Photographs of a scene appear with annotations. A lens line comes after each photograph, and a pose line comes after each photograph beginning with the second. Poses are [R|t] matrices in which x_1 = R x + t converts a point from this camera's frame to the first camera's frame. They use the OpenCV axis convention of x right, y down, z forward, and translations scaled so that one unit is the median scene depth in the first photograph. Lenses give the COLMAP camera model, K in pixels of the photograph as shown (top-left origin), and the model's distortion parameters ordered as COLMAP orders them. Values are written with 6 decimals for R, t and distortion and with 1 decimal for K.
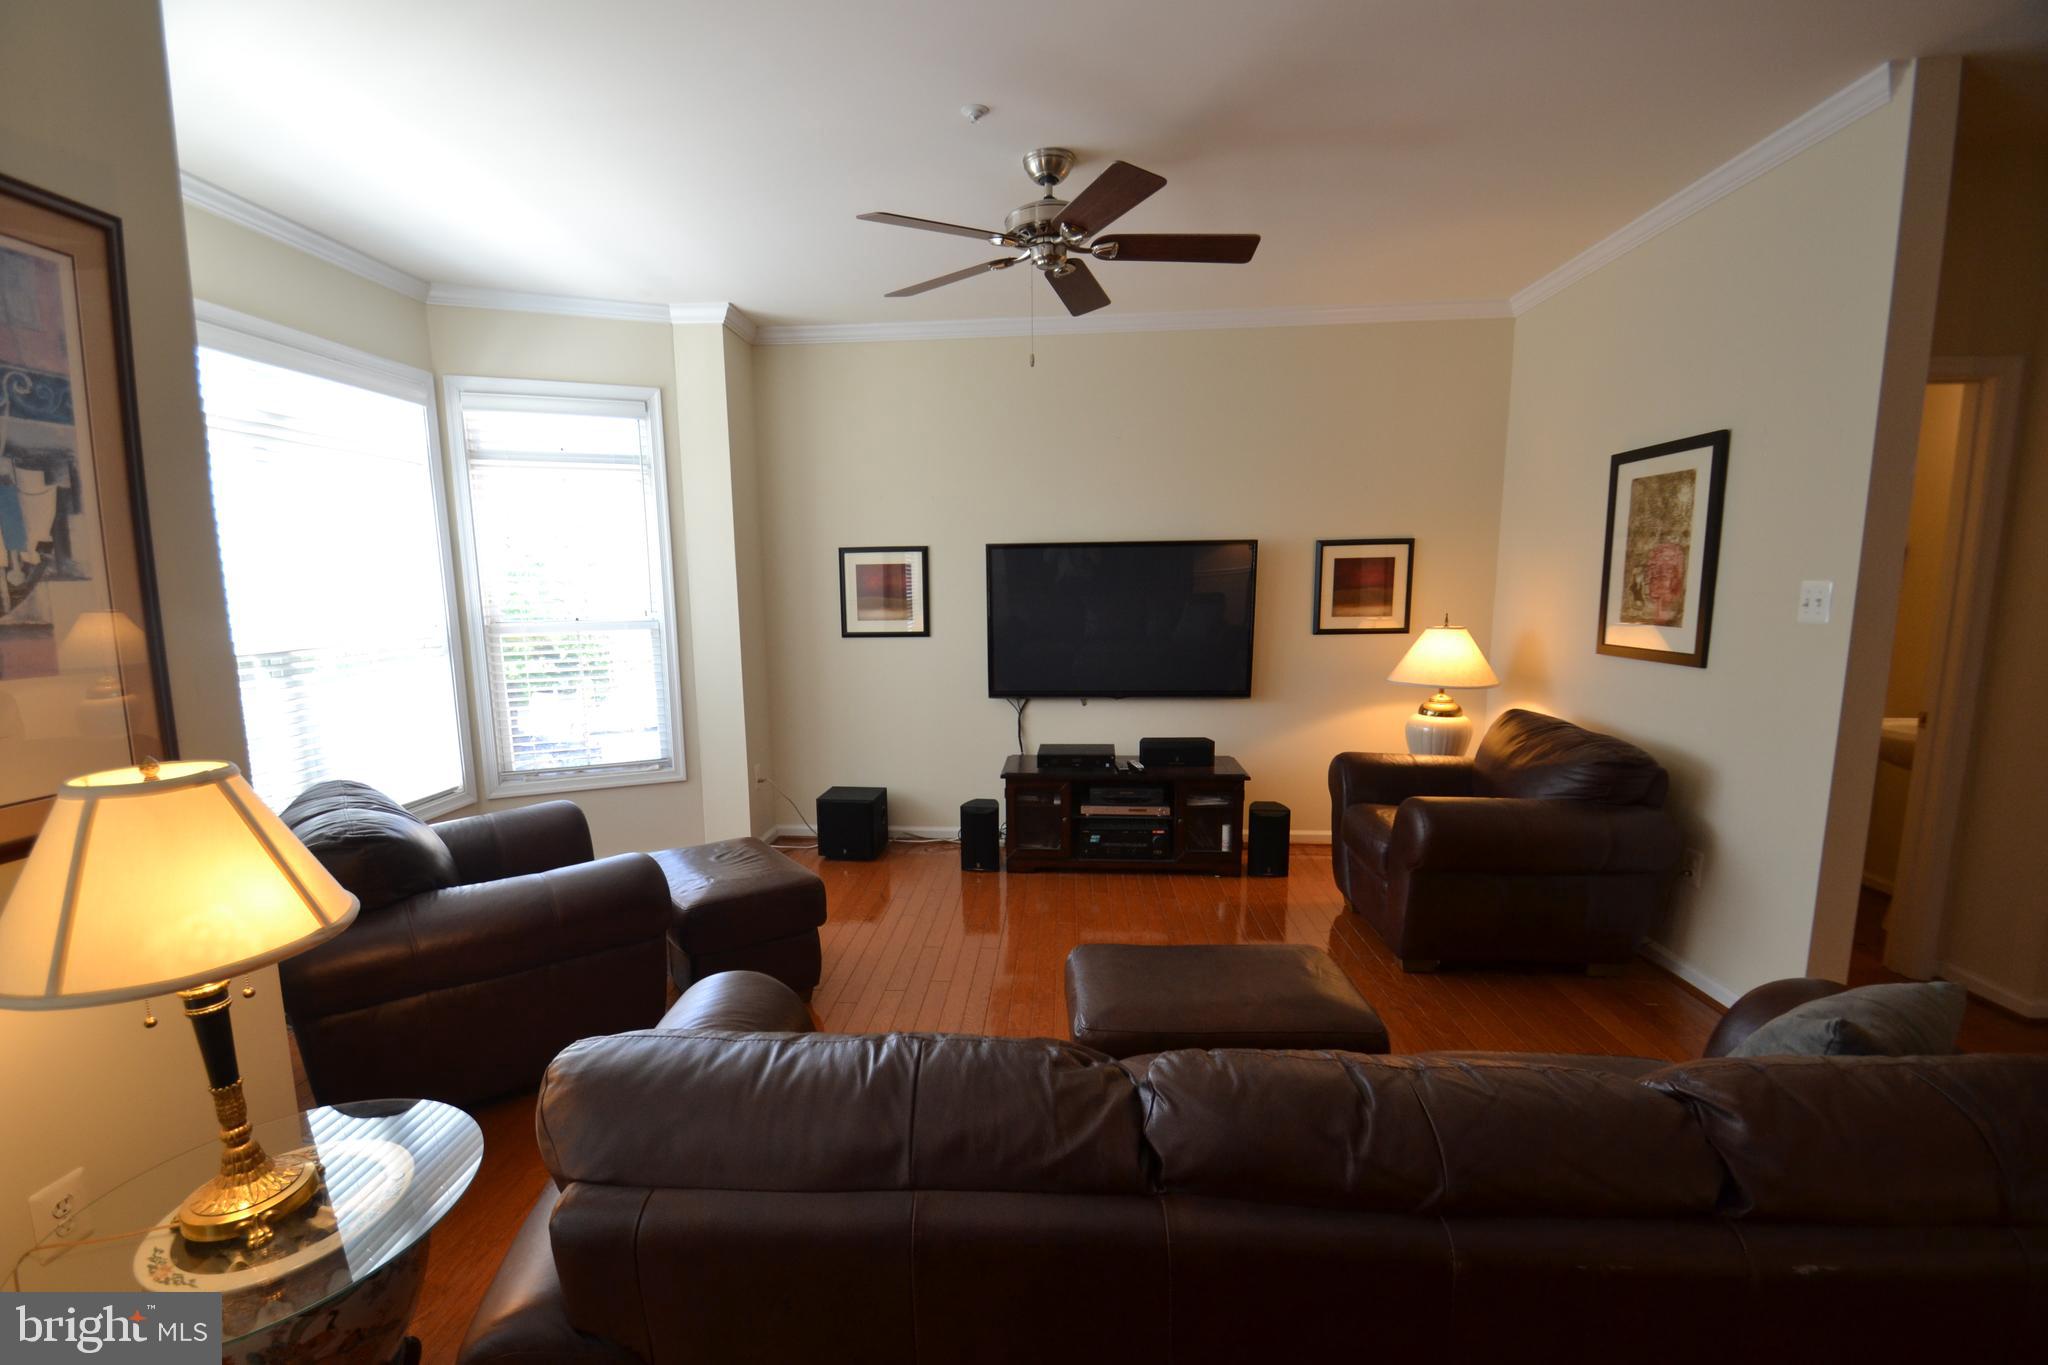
lens RADIAL K [[918.5, 0, 985.9], [0, 918.5, 725.2], [0, 0, 1]] dist [0.000863, -0.000261]
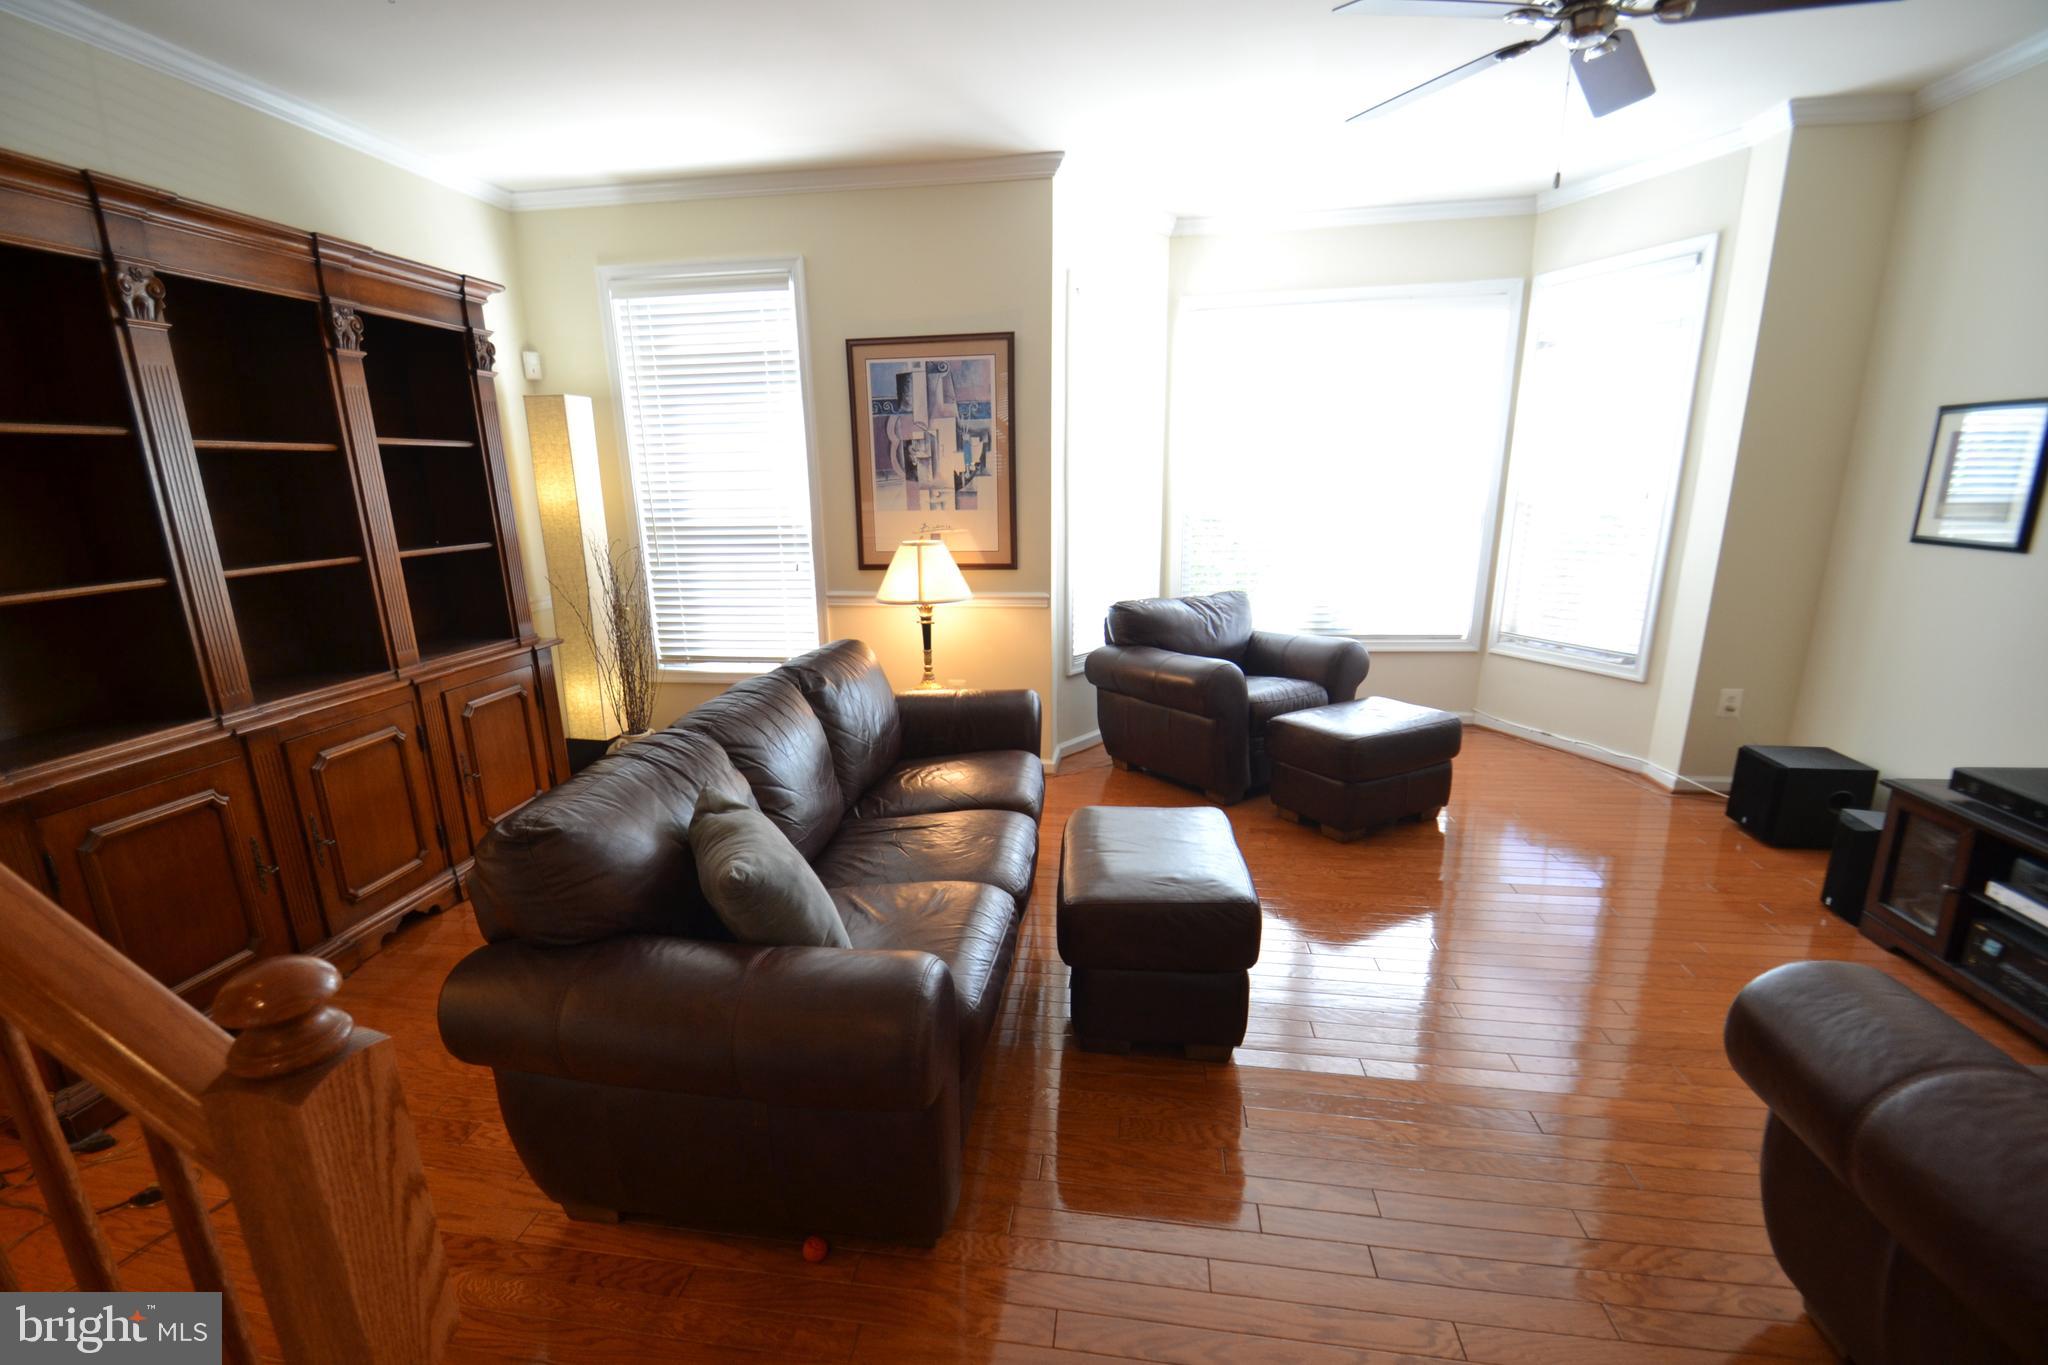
lens RADIAL K [[914.1, 0, 992.1], [0, 914.1, 728.0], [0, 0, 1]] dist [0.018982, -0.020487]
pose [[-0.075763, 0.273634, -0.958845, 0.644129], [-0.132350, 0.950341, 0.281665, -0.072763], [0.988303, 0.148243, -0.035785, 0.416202]]
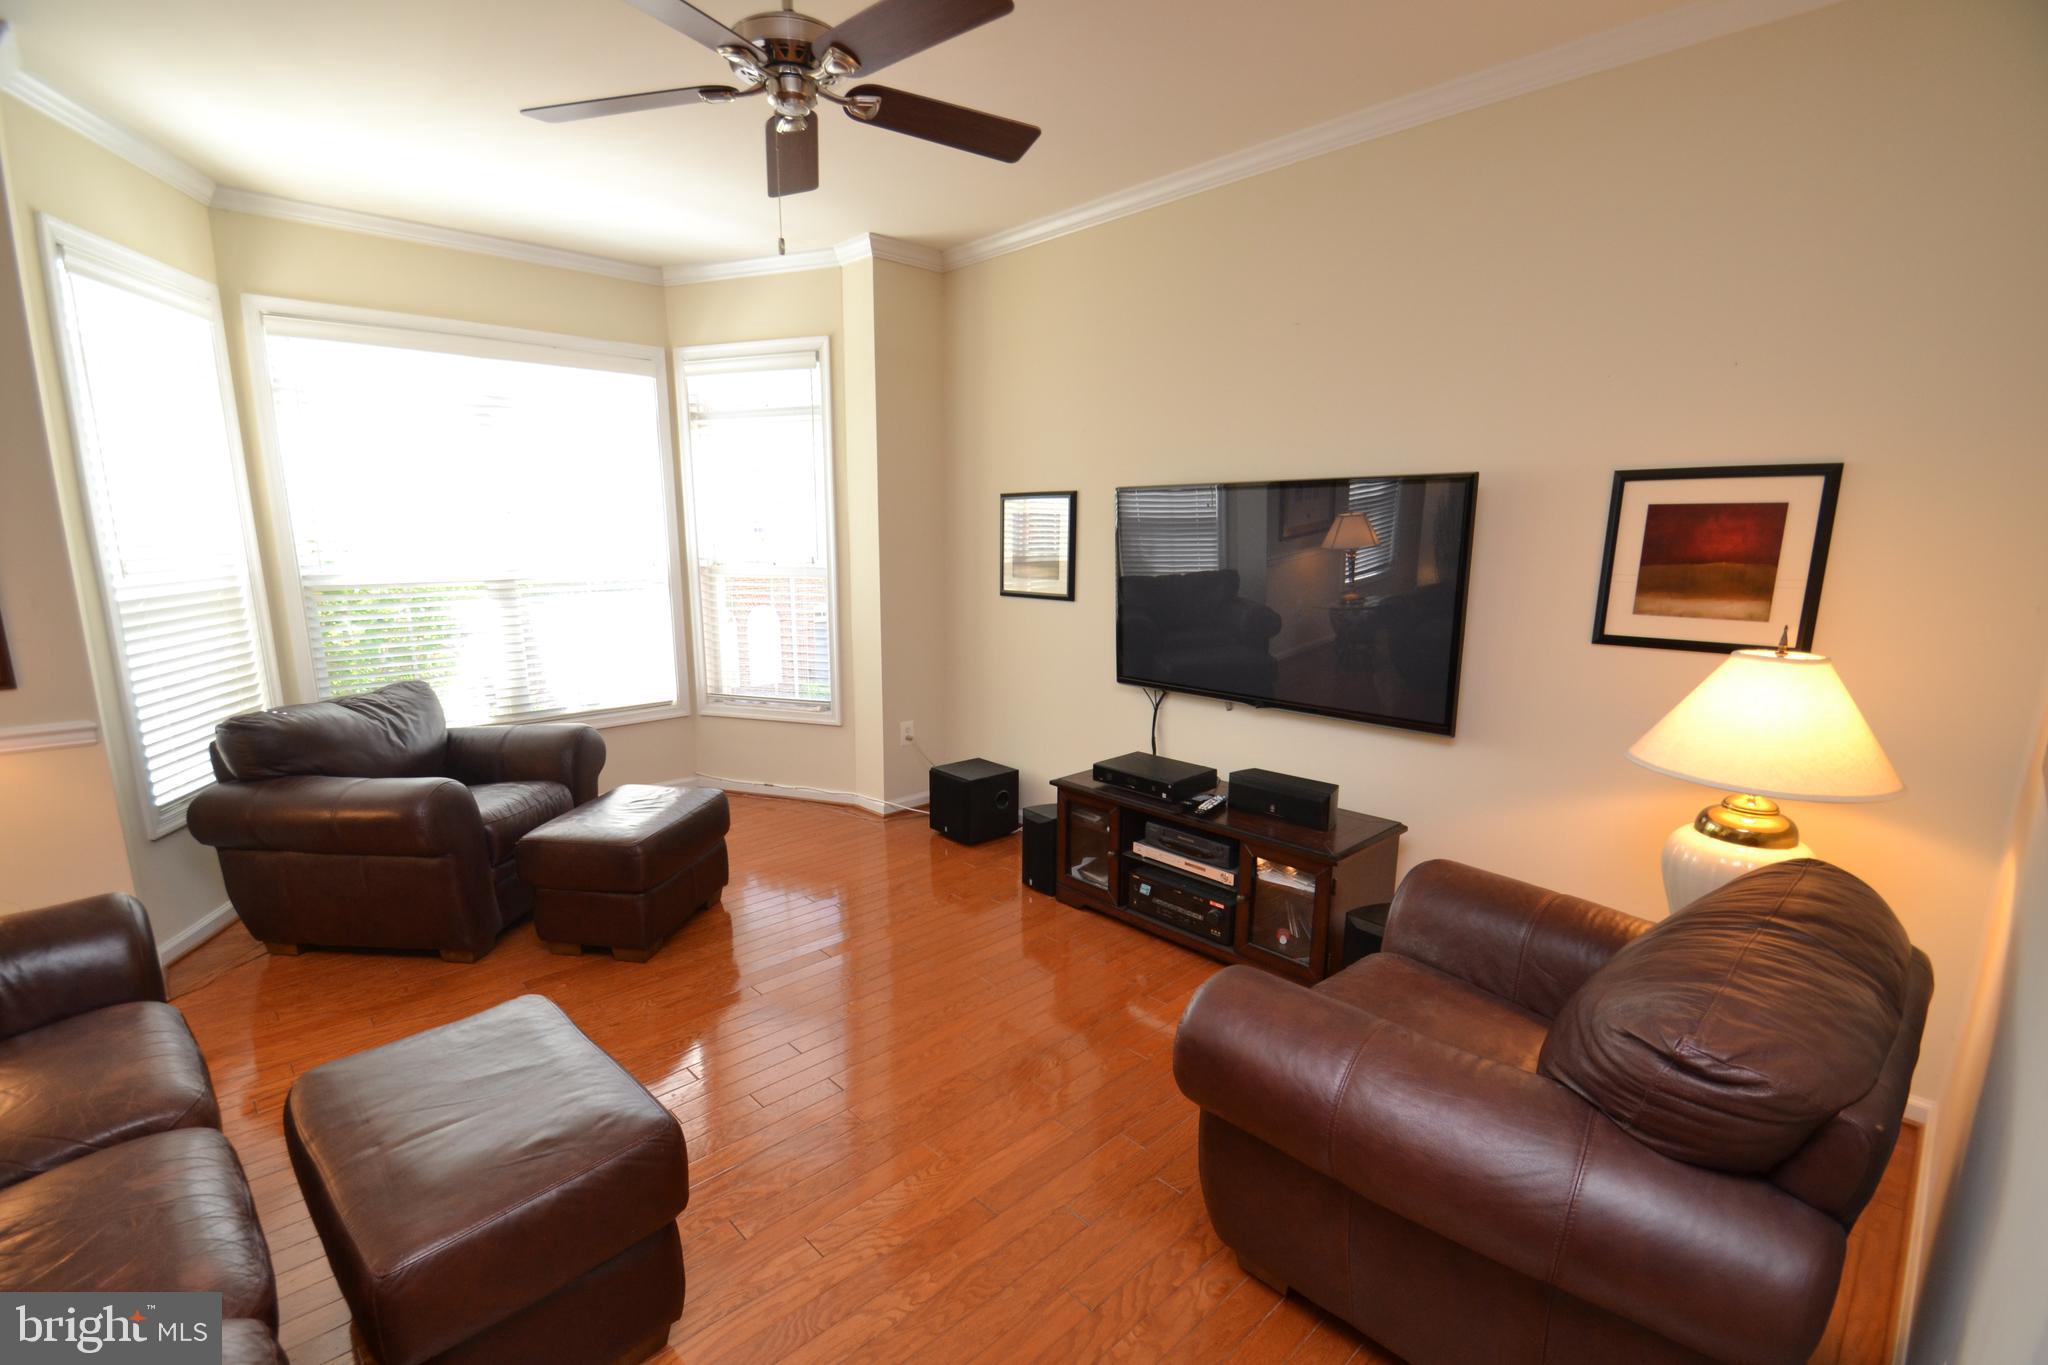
lens RADIAL K [[914.1, 0, 992.1], [0, 914.1, 728.0], [0, 0, 1]] dist [0.018982, -0.020487]
pose [[0.734974, 0.157559, -0.659537, 0.496560], [-0.116071, 0.987508, 0.106562, -0.069706], [0.668088, -0.001767, 0.744080, 0.368054]]
